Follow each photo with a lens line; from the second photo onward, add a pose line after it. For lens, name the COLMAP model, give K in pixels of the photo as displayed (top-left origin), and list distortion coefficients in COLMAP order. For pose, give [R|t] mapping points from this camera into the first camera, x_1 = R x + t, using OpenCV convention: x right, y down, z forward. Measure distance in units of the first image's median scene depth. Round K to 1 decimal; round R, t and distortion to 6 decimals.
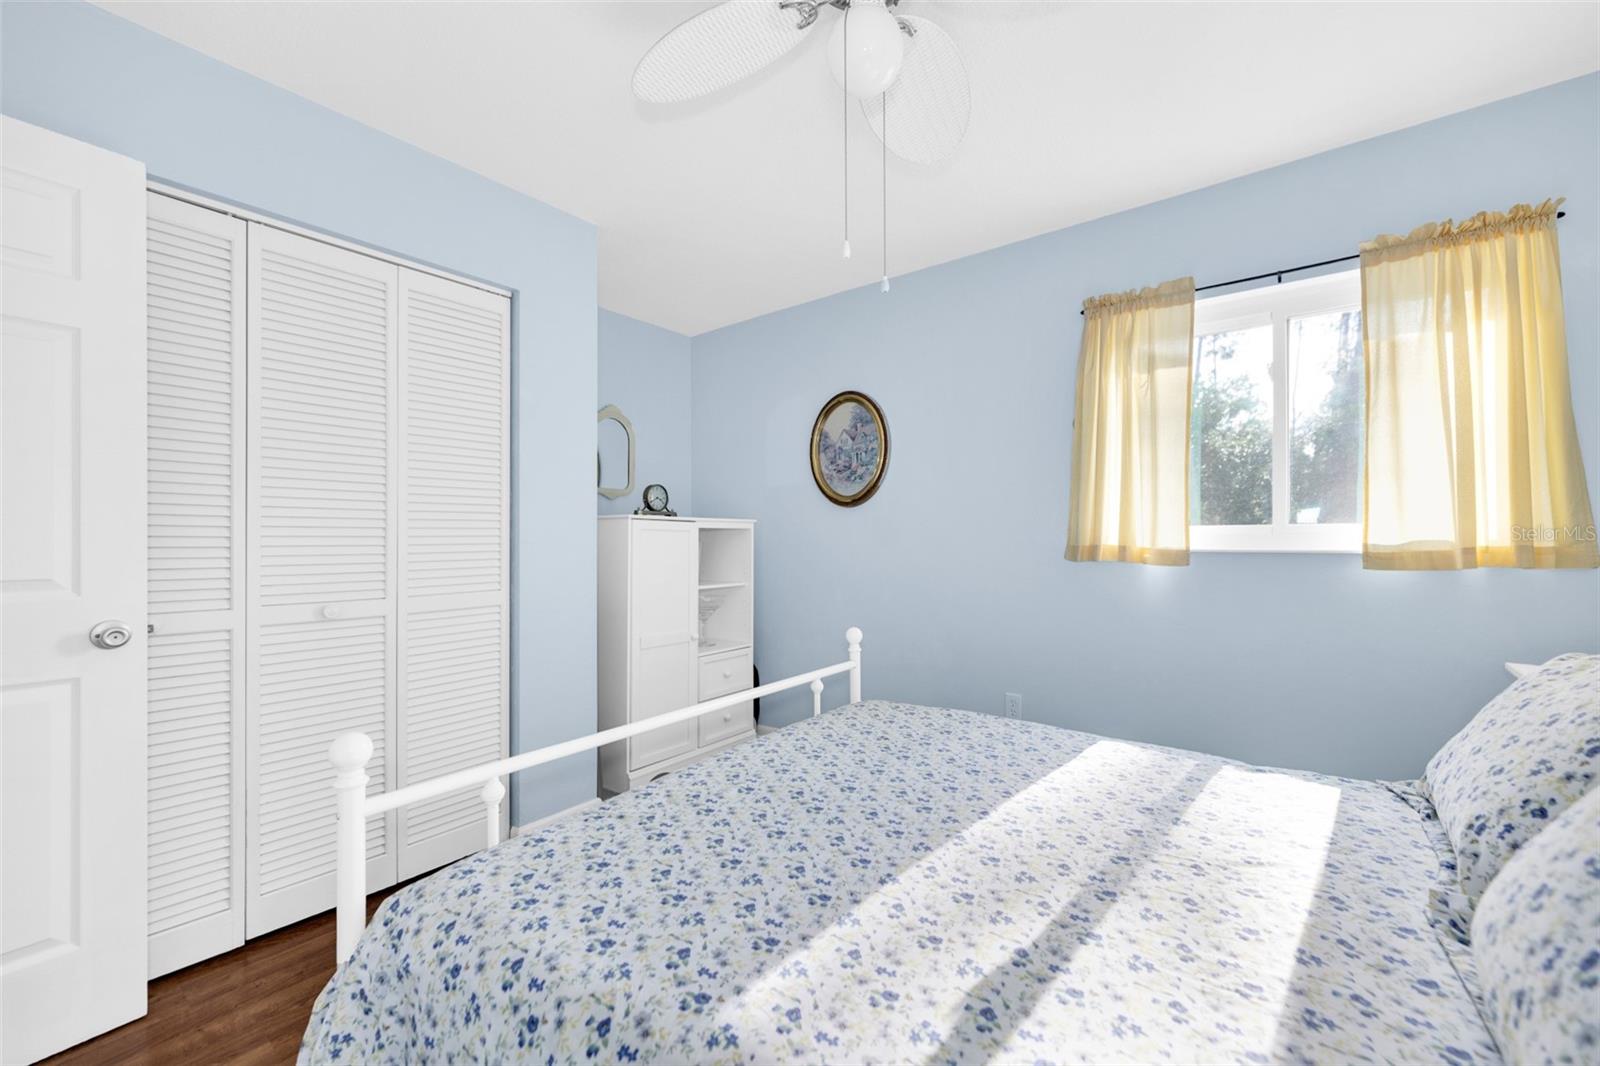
lens RADIAL K [[659.7, 0, 804.6], [0, 659.7, 531.3], [0, 0, 1]] dist [0.010839, -0.000123]
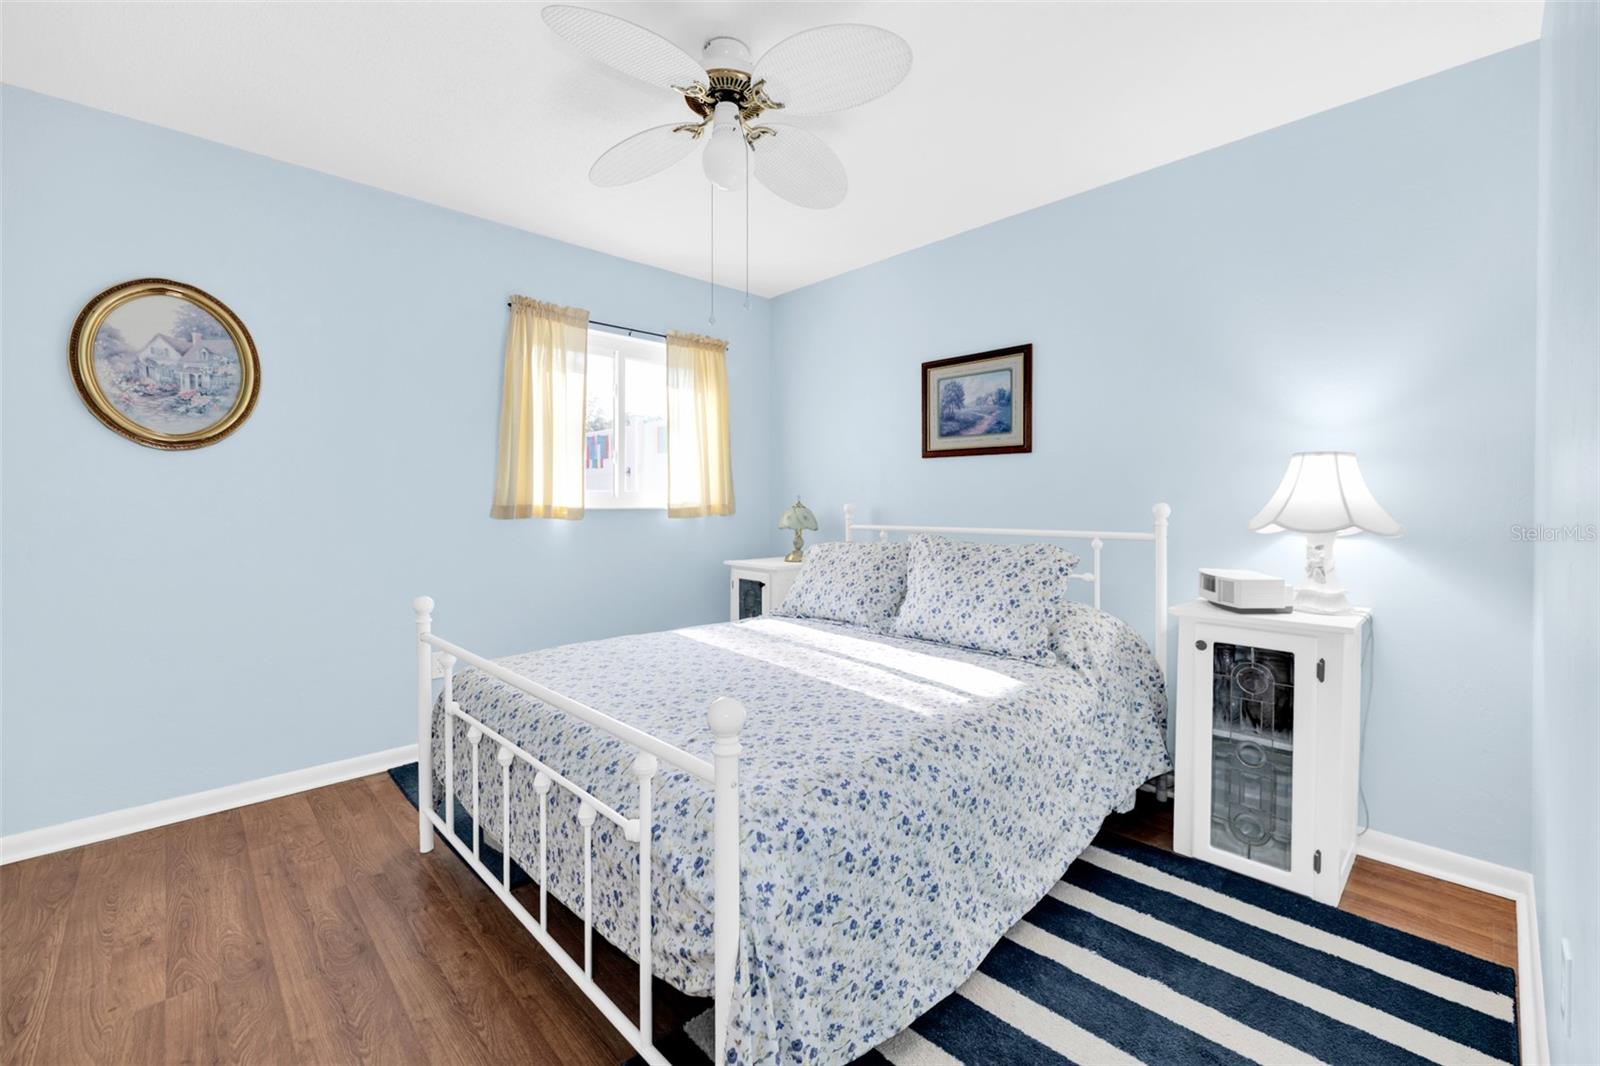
lens RADIAL K [[659.7, 0, 818.9], [0, 659.7, 504.7], [0, 0, 1]] dist [0.010839, -0.000123]
pose [[0.145636, -0.001399, 0.989337, -0.698125], [-0.020511, 0.999780, 0.004433, 0.004556], [-0.989126, -0.020938, 0.145576, 0.306958]]
